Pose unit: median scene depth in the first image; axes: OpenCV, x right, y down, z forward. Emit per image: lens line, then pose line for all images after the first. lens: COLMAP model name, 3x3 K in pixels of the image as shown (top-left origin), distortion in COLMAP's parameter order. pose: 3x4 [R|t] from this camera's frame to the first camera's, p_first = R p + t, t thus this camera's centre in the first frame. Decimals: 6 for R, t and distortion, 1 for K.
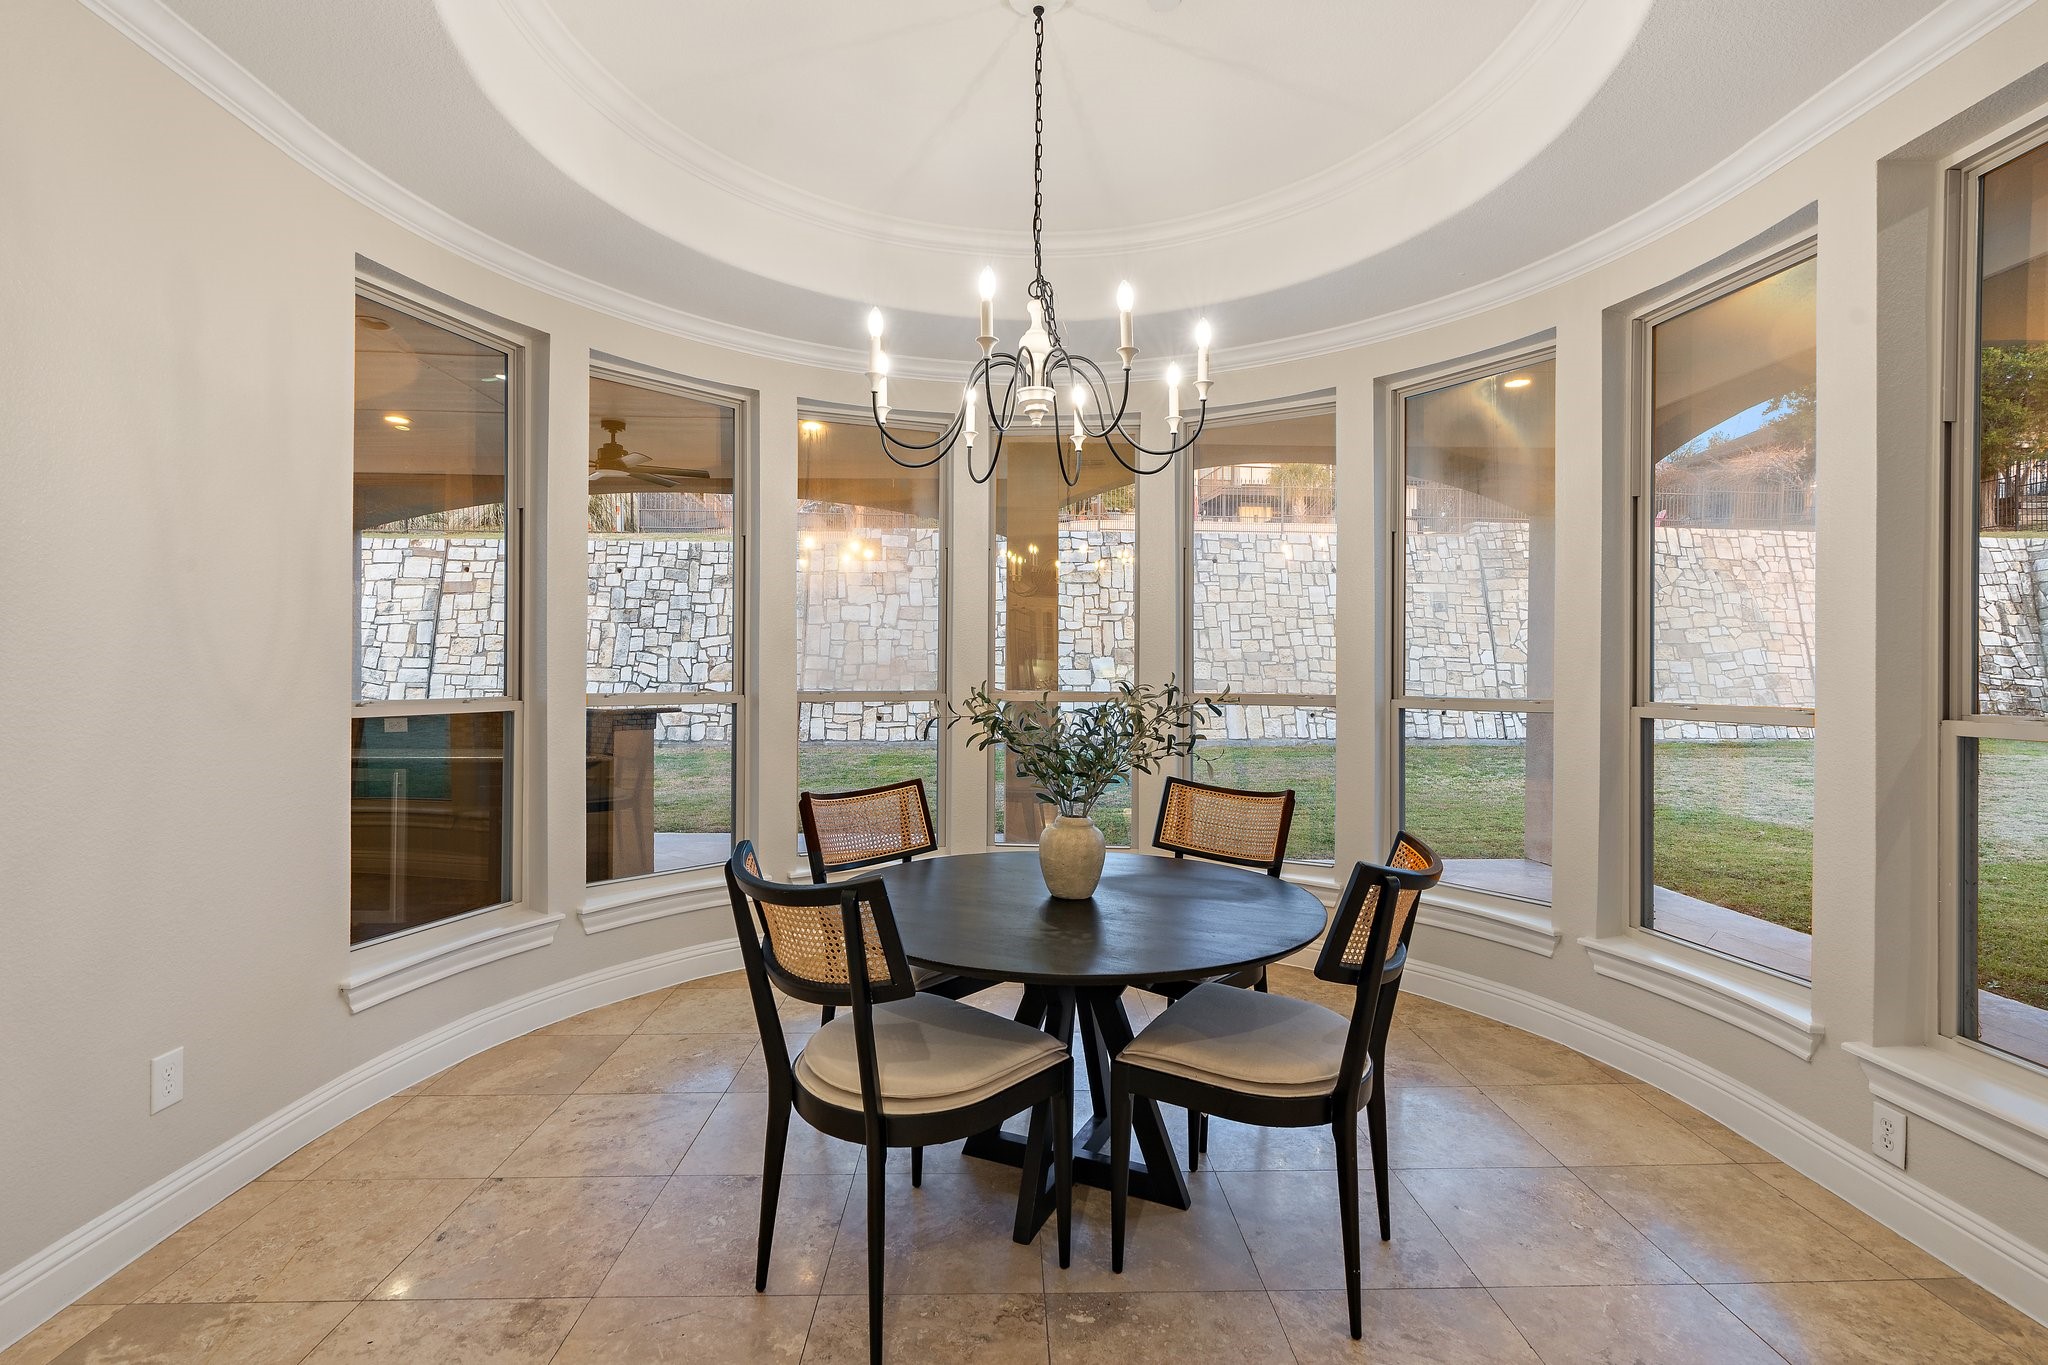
lens RADIAL K [[947.2, 0, 1026.4], [0, 947.2, 673.7], [0, 0, 1]] dist [-0.002592, 0.000290]
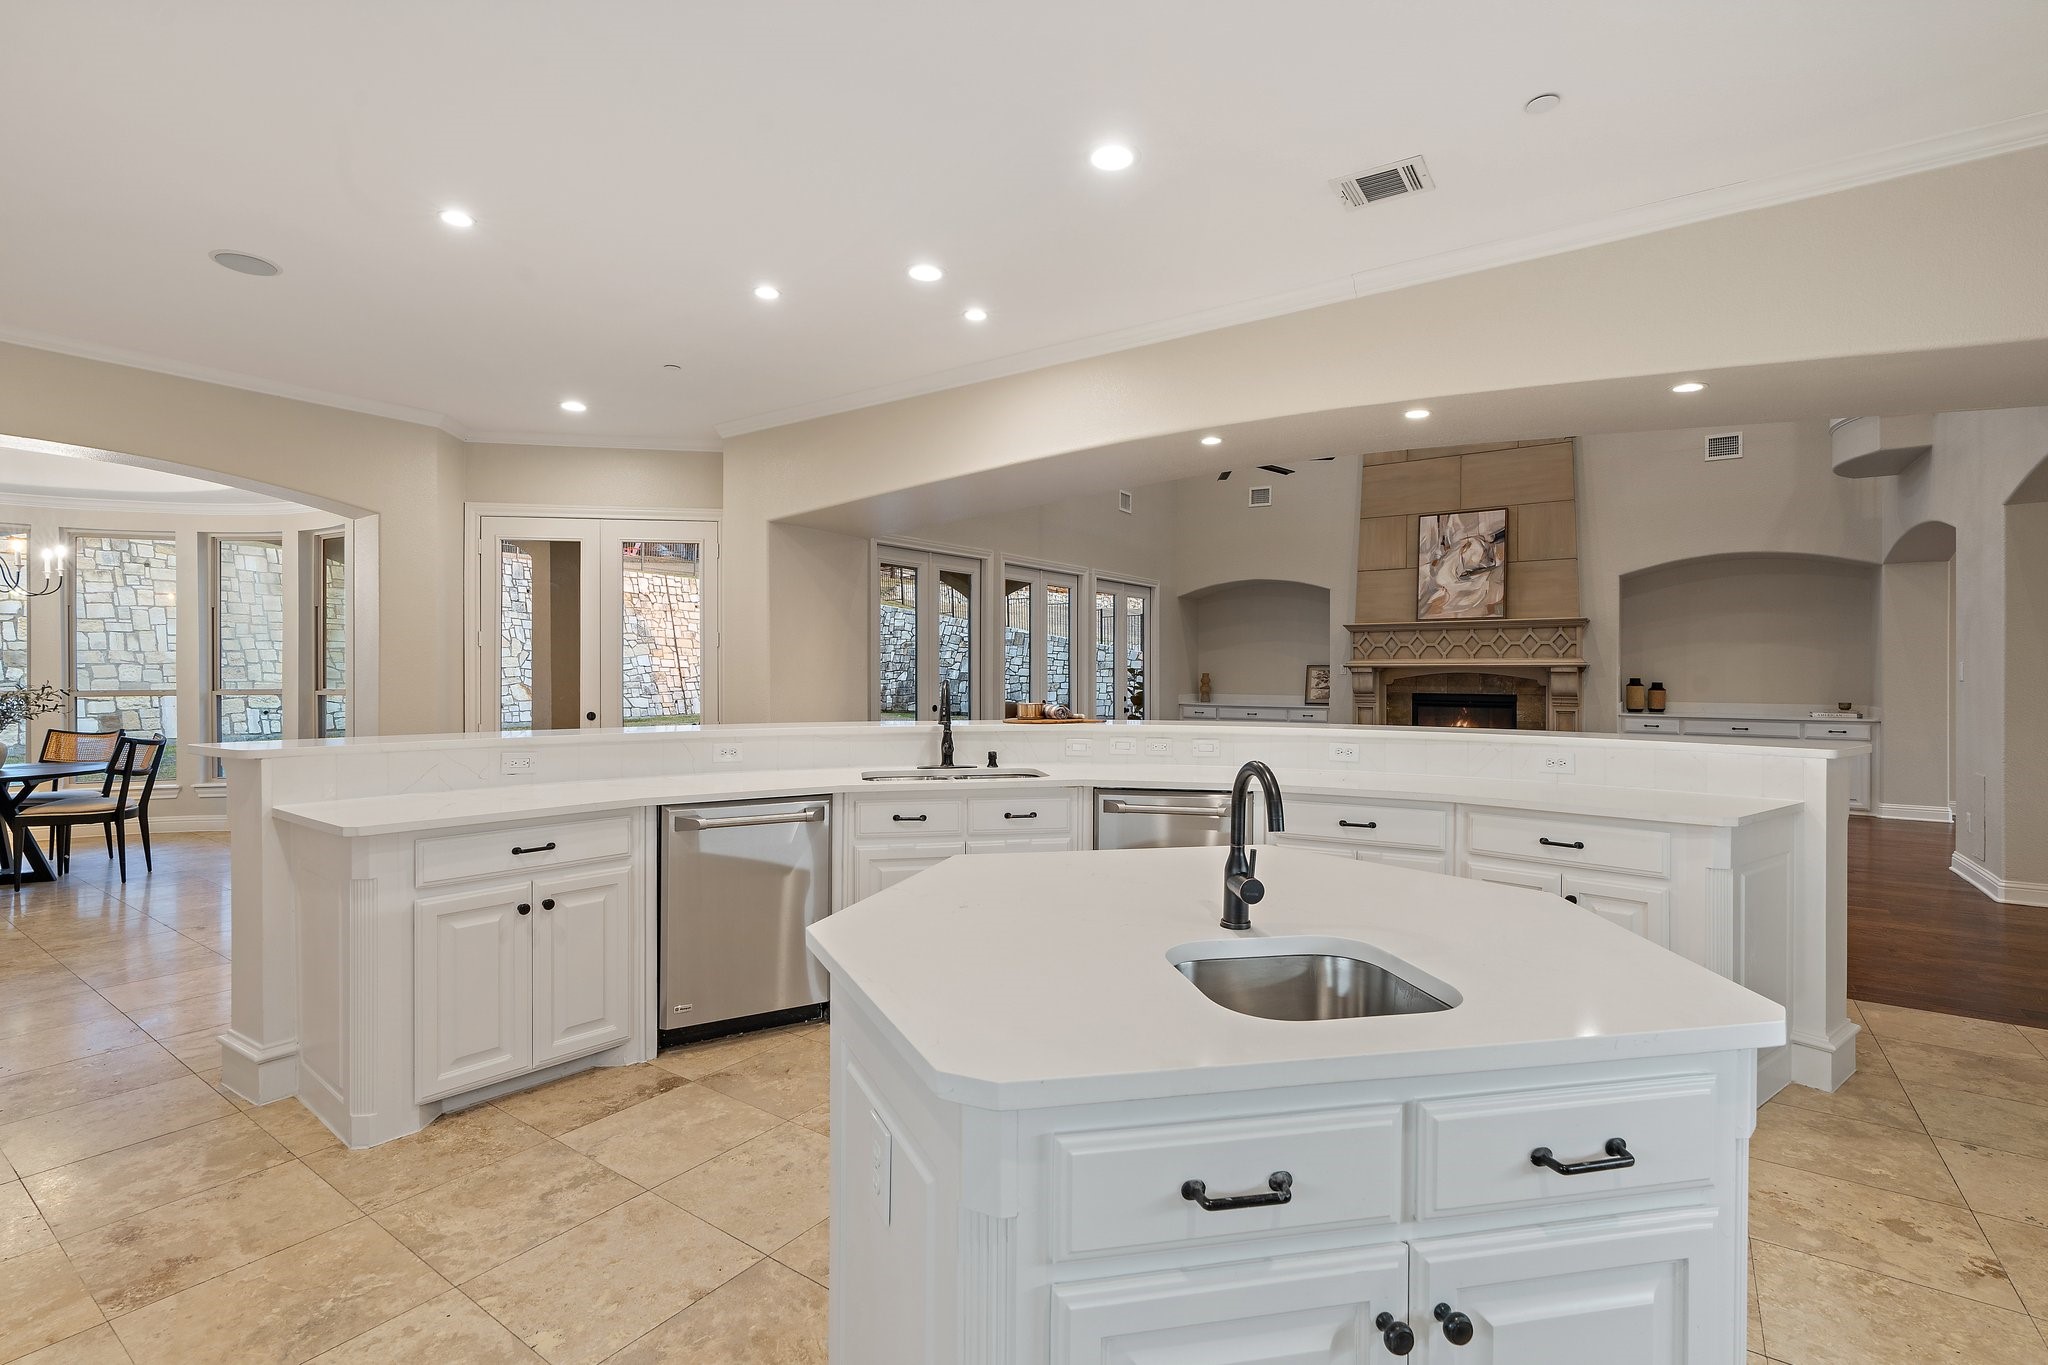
lens RADIAL K [[947.2, 0, 1032.3], [0, 947.2, 671.4], [0, 0, 1]] dist [-0.002592, 0.000290]
pose [[0.602996, -0.006032, 0.797721, -0.038340], [0.005674, 0.999979, 0.003272, -0.002604], [-0.797724, 0.002553, 0.603018, -0.371996]]
